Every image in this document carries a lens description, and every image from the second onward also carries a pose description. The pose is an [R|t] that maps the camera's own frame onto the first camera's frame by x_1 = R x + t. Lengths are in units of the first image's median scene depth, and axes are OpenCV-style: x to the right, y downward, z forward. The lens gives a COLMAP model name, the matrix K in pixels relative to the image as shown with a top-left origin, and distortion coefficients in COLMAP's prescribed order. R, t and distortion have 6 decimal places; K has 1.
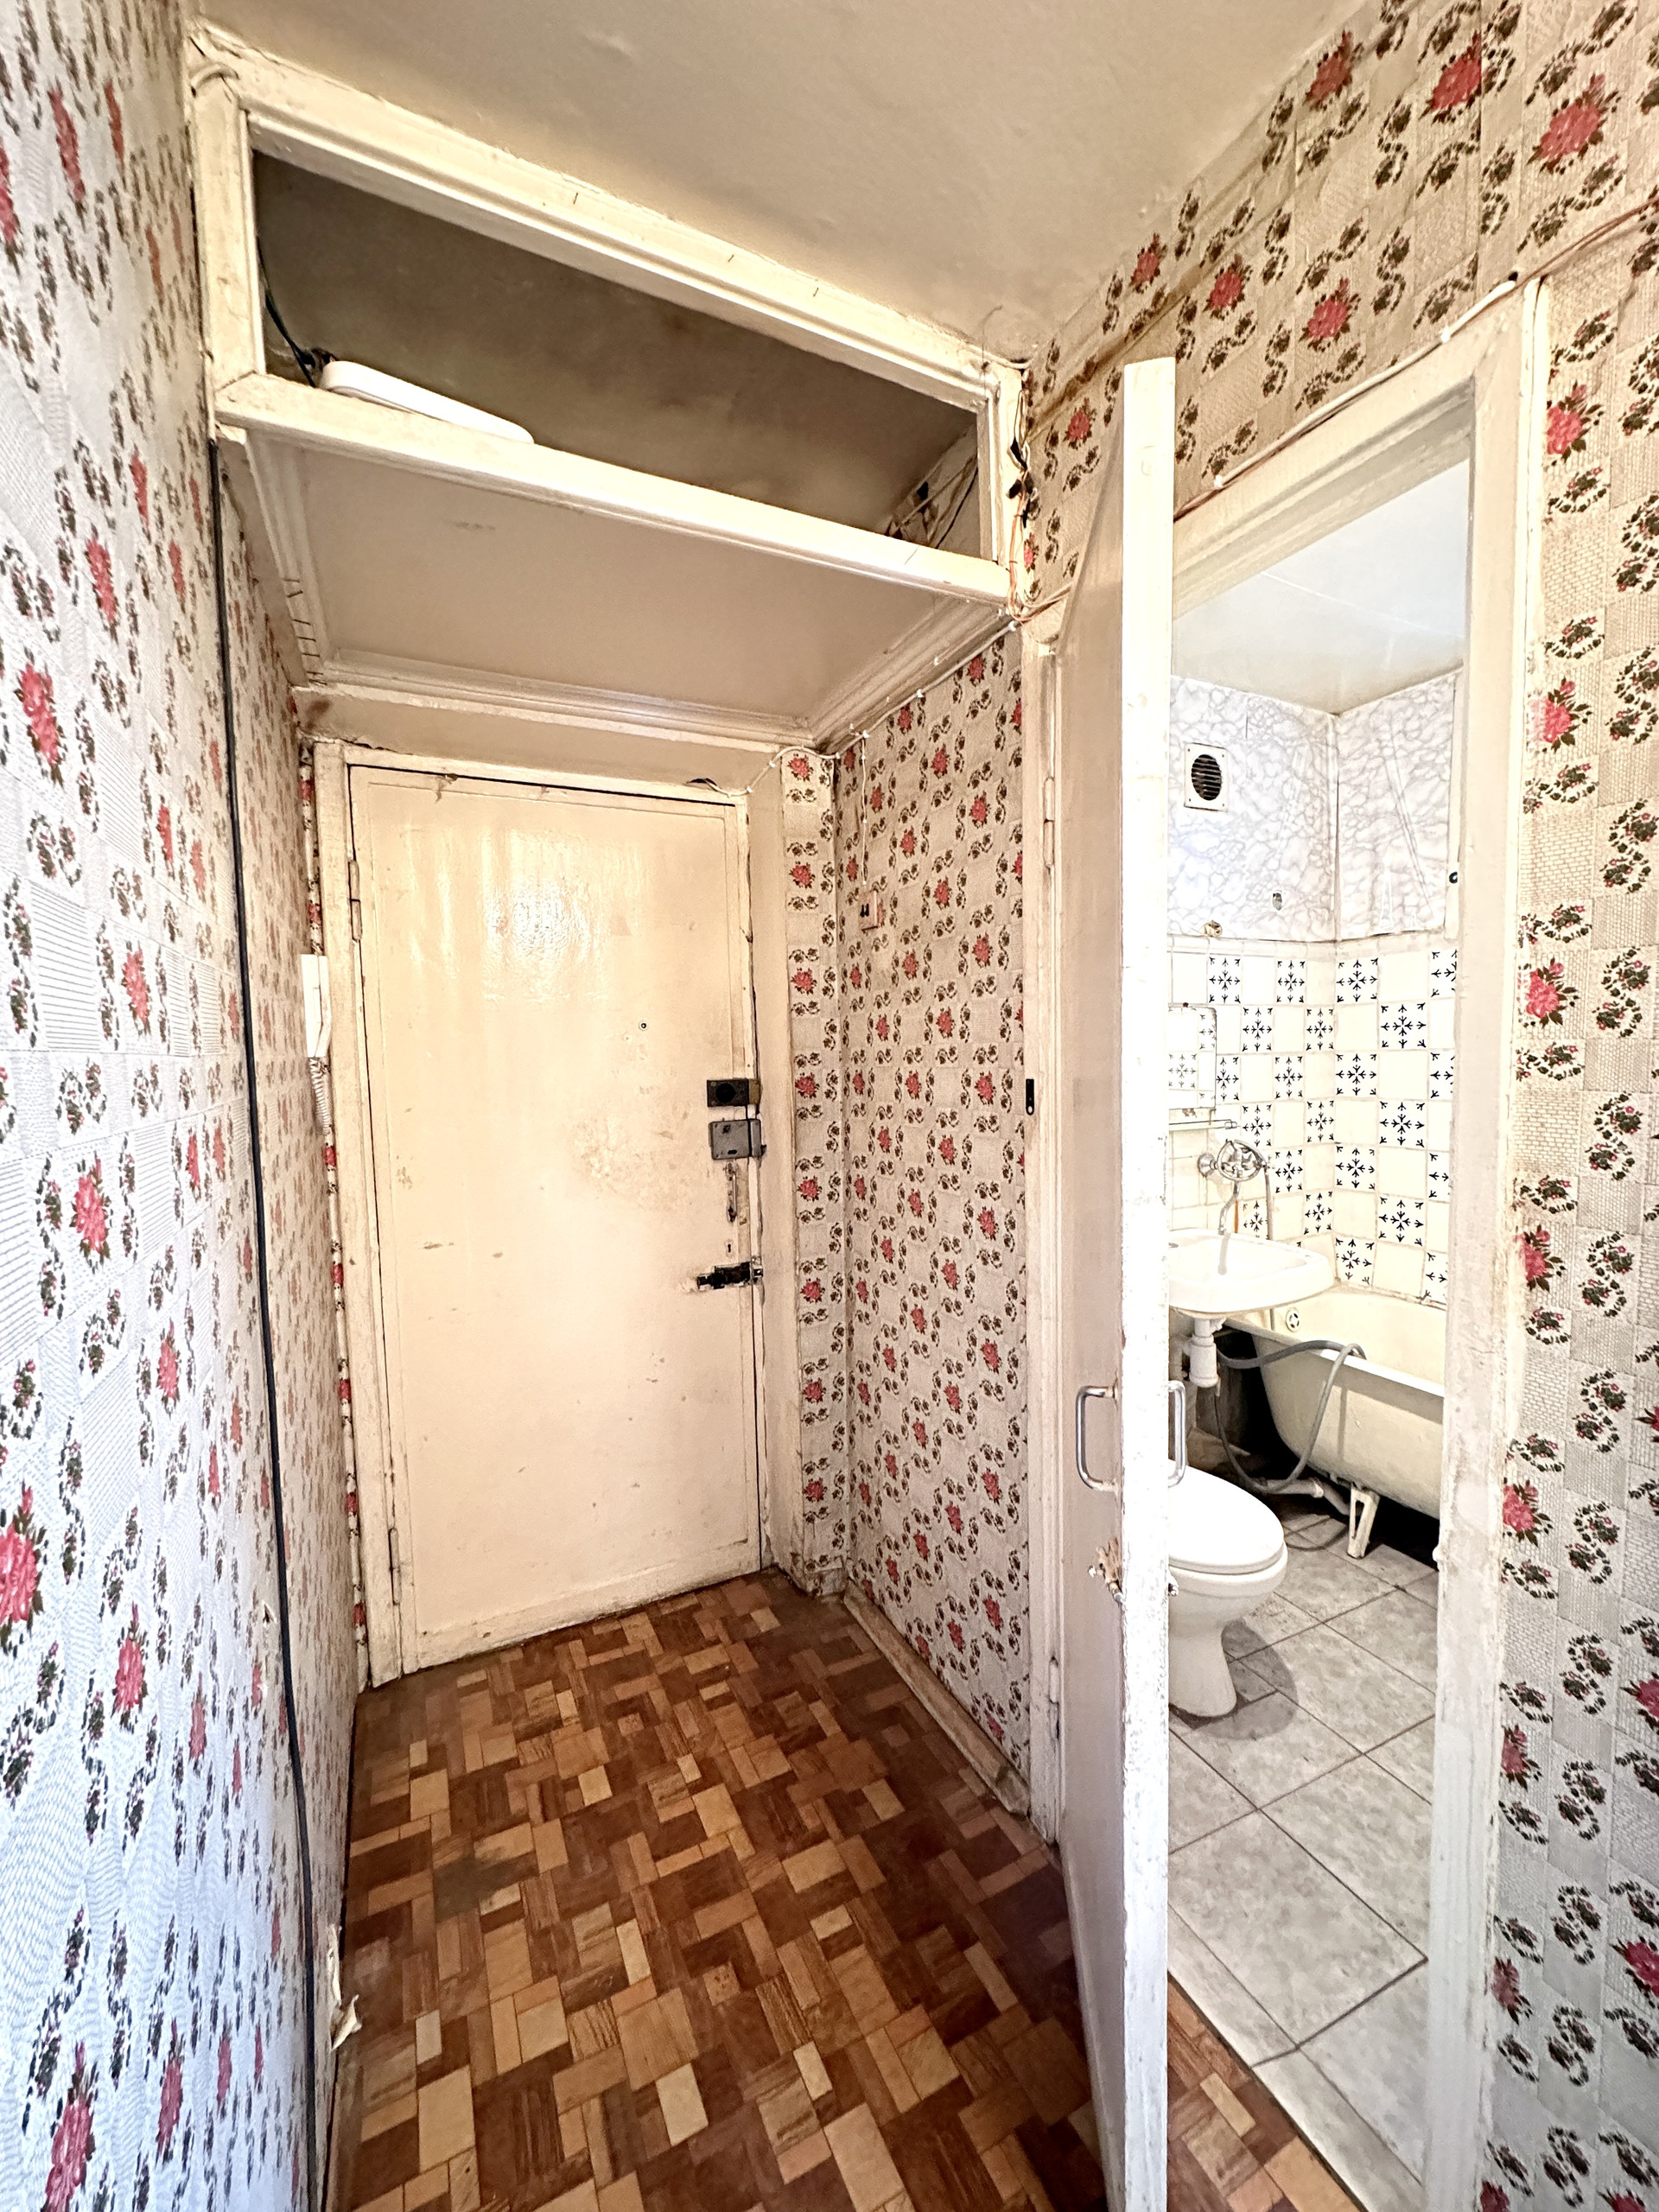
lens RADIAL K [[881.9, 0, 831.2], [0, 881.9, 1110.0], [0, 0, 1]] dist [-0.000521, 0.000274]
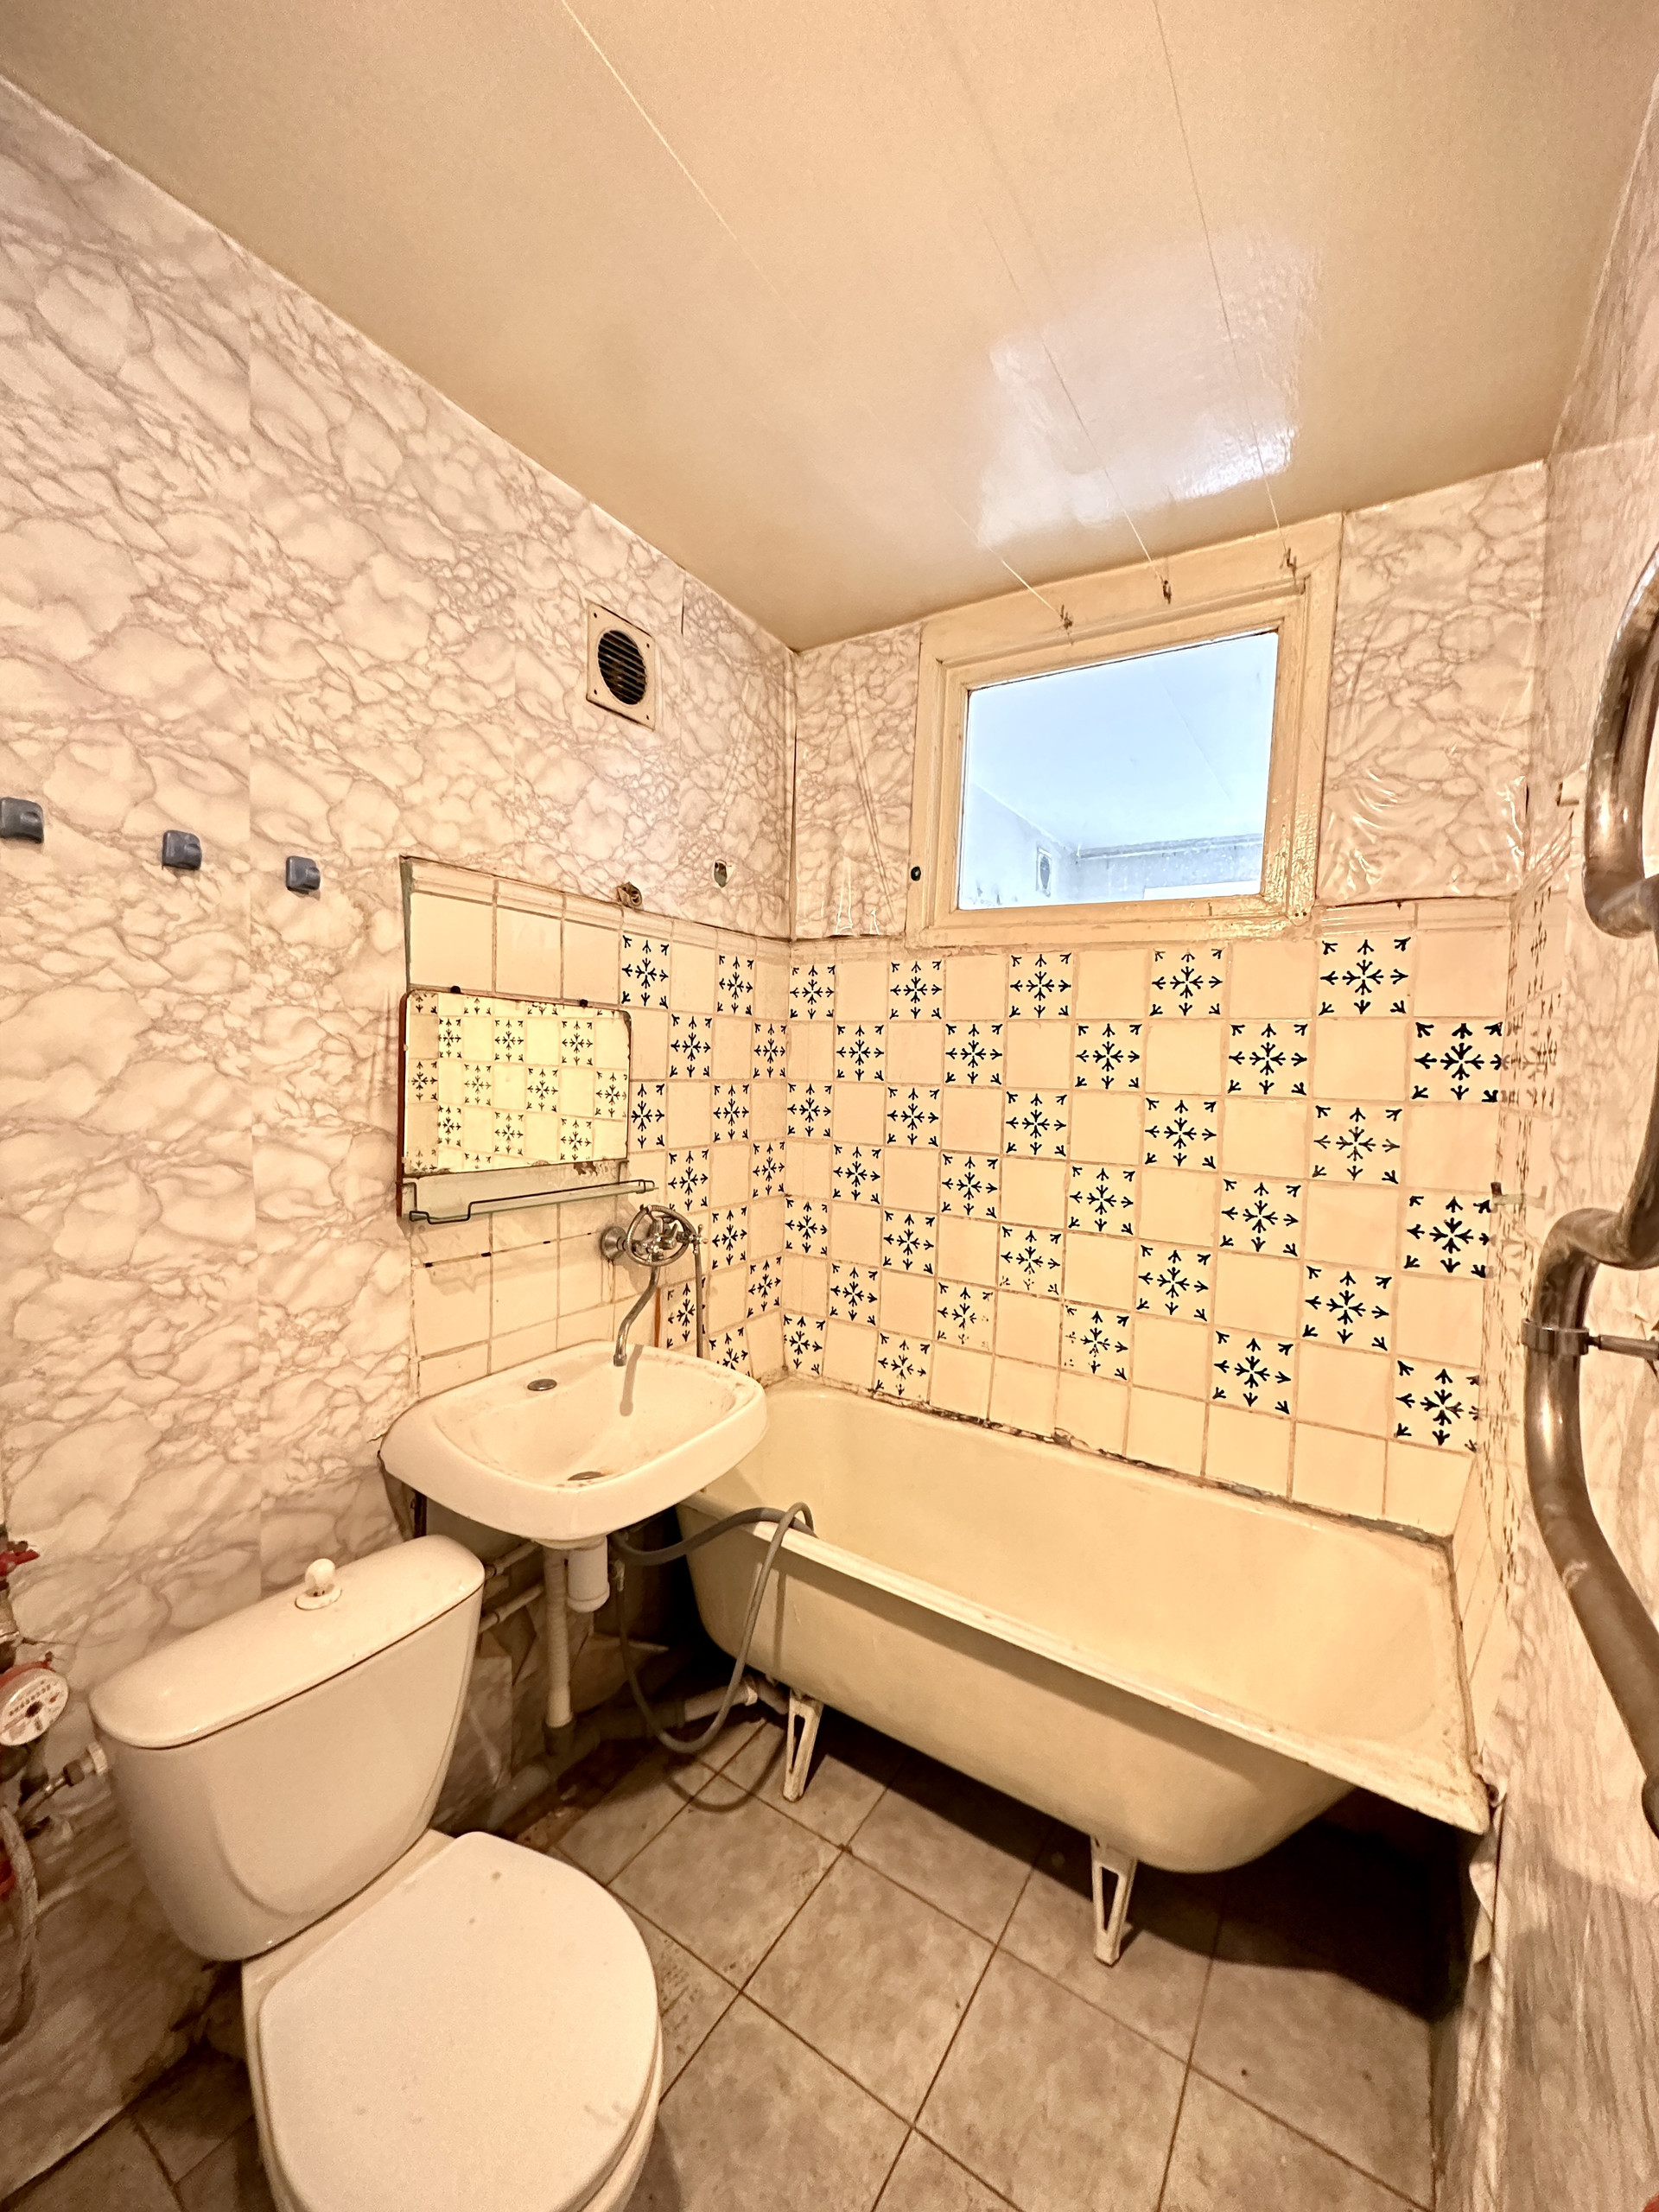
lens RADIAL K [[881.9, 0, 831.2], [0, 881.9, 1110.0], [0, 0, 1]] dist [-0.000521, 0.000274]
pose [[0.852071, 0.019030, 0.523081, 0.203766], [-0.016778, 0.999818, -0.009043, -0.034830], [-0.523158, -0.001071, 0.852235, 0.324016]]
